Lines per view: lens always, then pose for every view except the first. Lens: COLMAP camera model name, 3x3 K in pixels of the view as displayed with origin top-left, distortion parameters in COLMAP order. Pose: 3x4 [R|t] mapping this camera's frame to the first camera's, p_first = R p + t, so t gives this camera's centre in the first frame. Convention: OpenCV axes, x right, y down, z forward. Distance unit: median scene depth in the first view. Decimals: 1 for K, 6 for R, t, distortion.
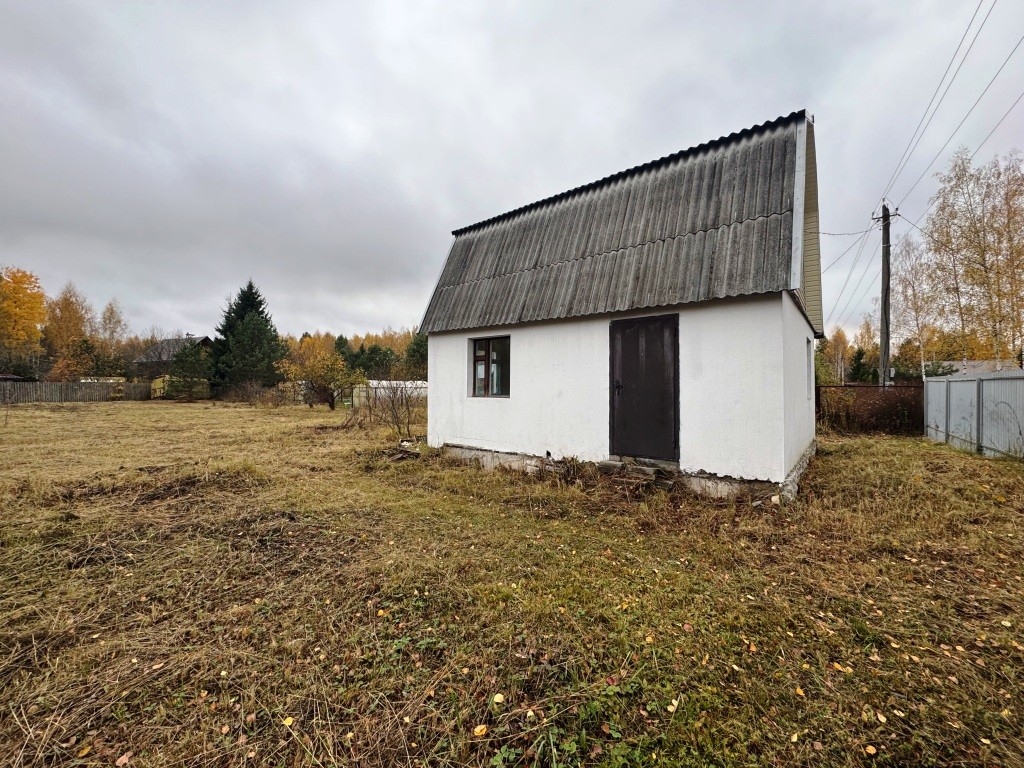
lens RADIAL K [[412.5, 0, 503.7], [0, 412.5, 380.3], [0, 0, 1]] dist [-0.001822, 0.000060]
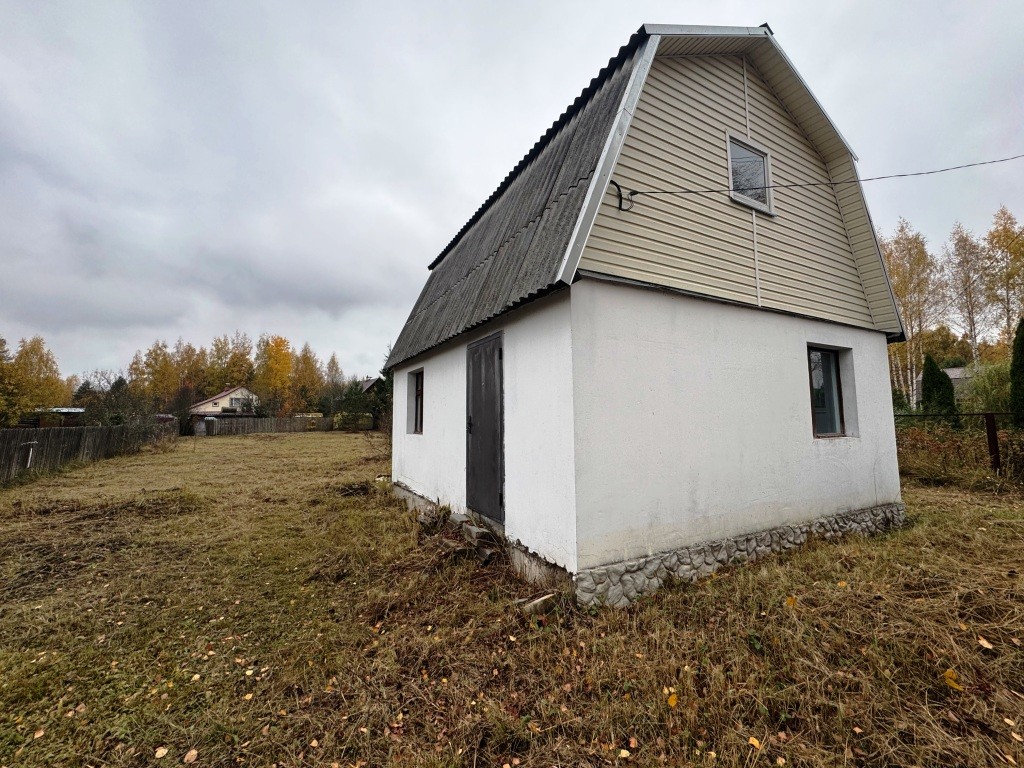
lens RADIAL K [[412.5, 0, 511.1], [0, 412.5, 384.6], [0, 0, 1]] dist [-0.001822, 0.000060]
pose [[0.916942, -0.039373, -0.397073, 0.516222], [0.014047, 0.997688, -0.066491, -0.006899], [0.398773, 0.055391, 0.915375, 0.205368]]
